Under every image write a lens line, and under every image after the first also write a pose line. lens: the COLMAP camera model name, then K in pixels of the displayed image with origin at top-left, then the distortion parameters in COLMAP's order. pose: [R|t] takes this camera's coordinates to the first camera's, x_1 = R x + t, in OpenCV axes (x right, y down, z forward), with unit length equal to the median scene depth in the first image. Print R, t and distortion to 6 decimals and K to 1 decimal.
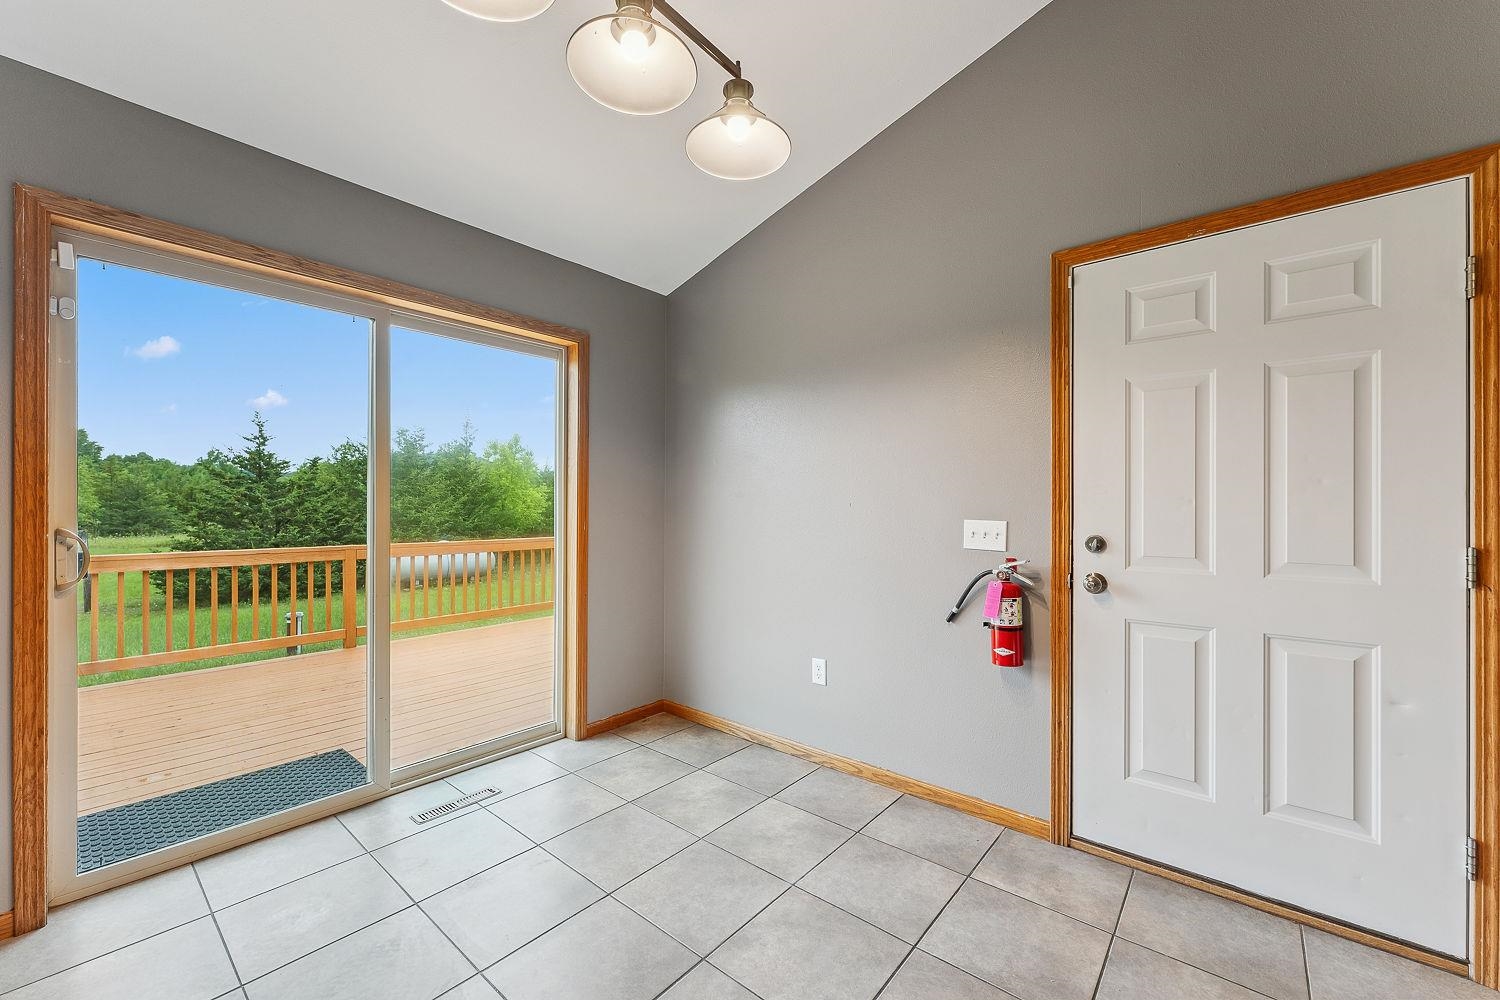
lens RADIAL K [[601.8, 0, 749.2], [0, 601.8, 503.1], [0, 0, 1]] dist [0.001858, 0.000233]
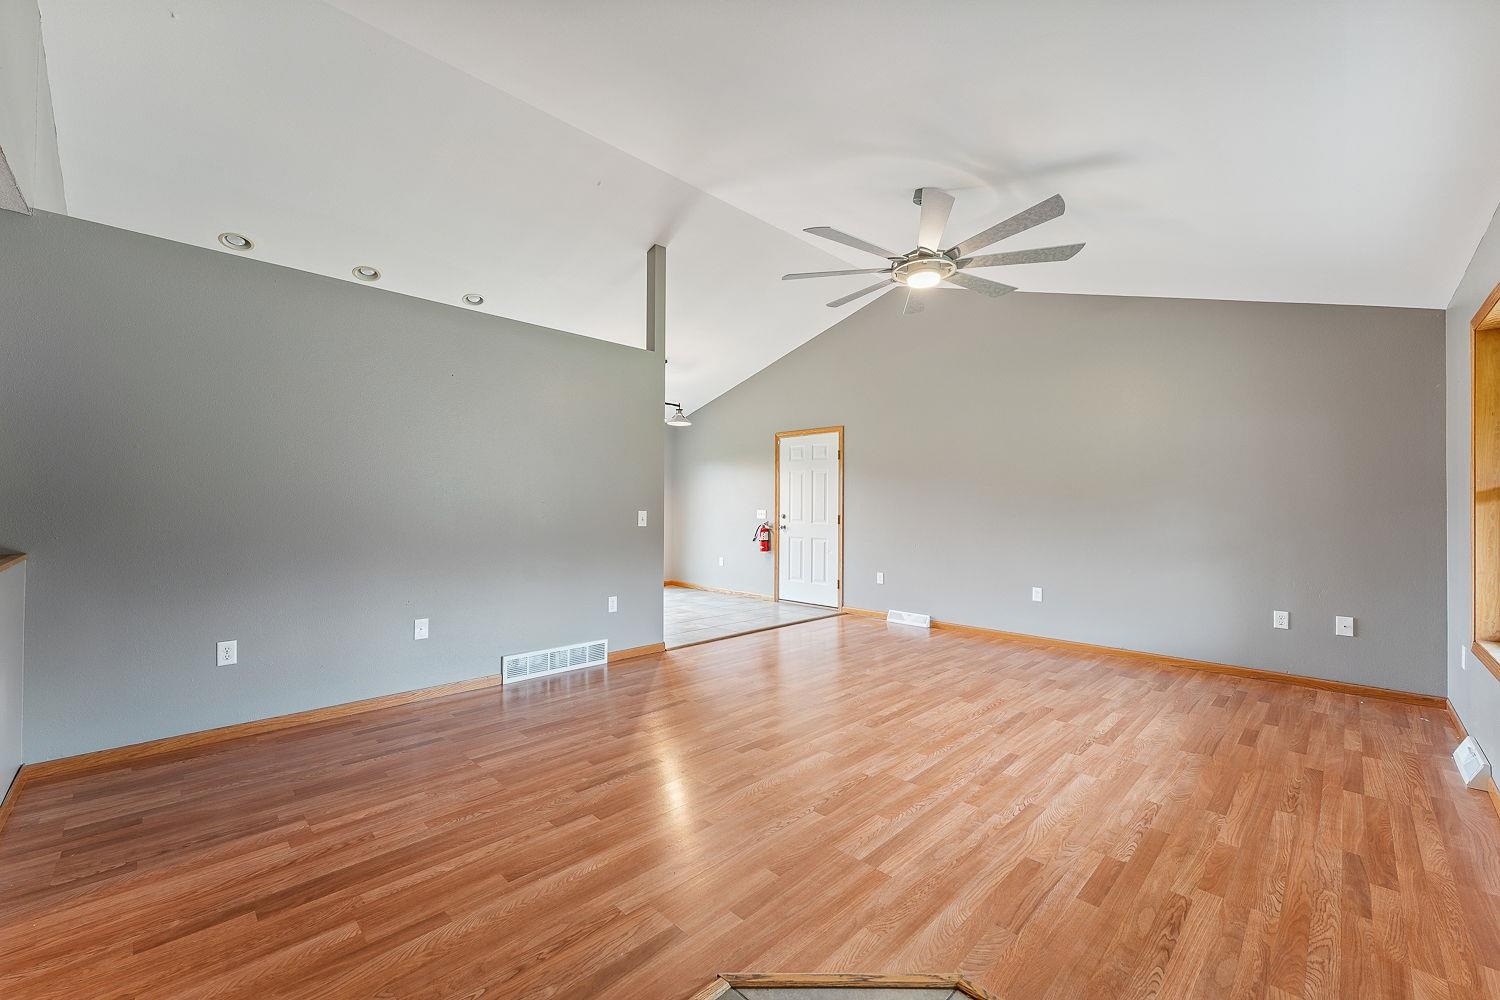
lens RADIAL K [[601.8, 0, 749.2], [0, 601.8, 503.1], [0, 0, 1]] dist [0.001858, 0.000233]
pose [[0.996573, 0.000018, -0.082719, 0.648702], [-0.000027, 1.000000, -0.000102, -0.011174], [0.082719, 0.000104, 0.996573, -2.530975]]
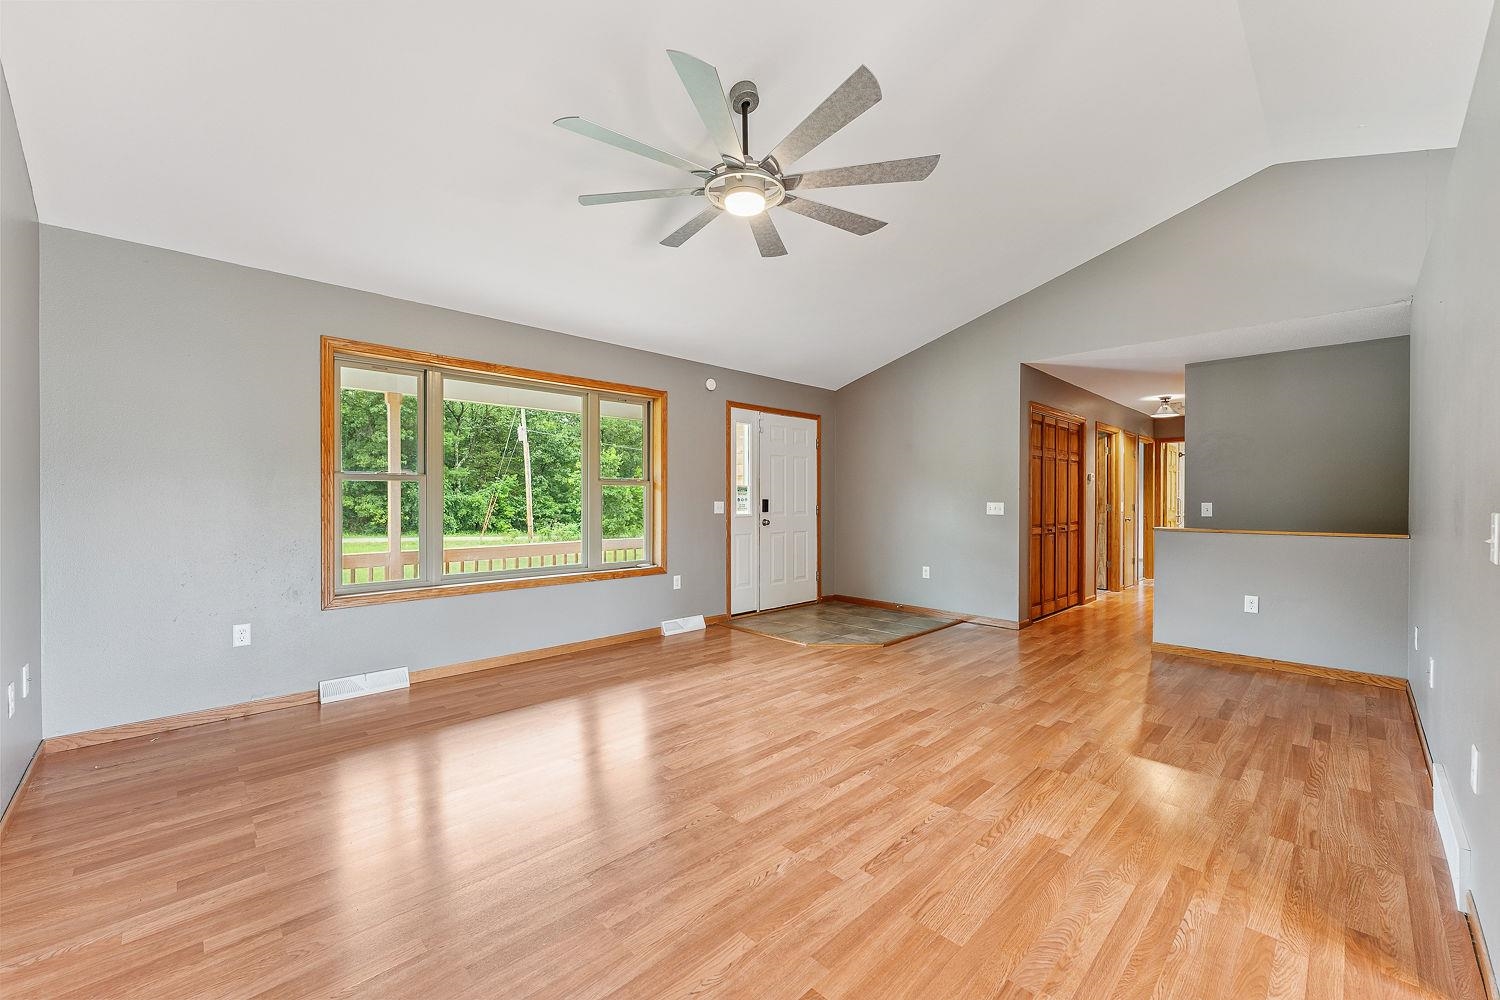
lens RADIAL K [[601.8, 0, 749.2], [0, 601.8, 503.1], [0, 0, 1]] dist [0.001858, 0.000233]
pose [[-0.995715, -0.011042, 0.091817, 0.859121], [-0.010753, 0.999936, 0.003643, 0.011854], [-0.091851, 0.002640, -0.995769, 0.495390]]
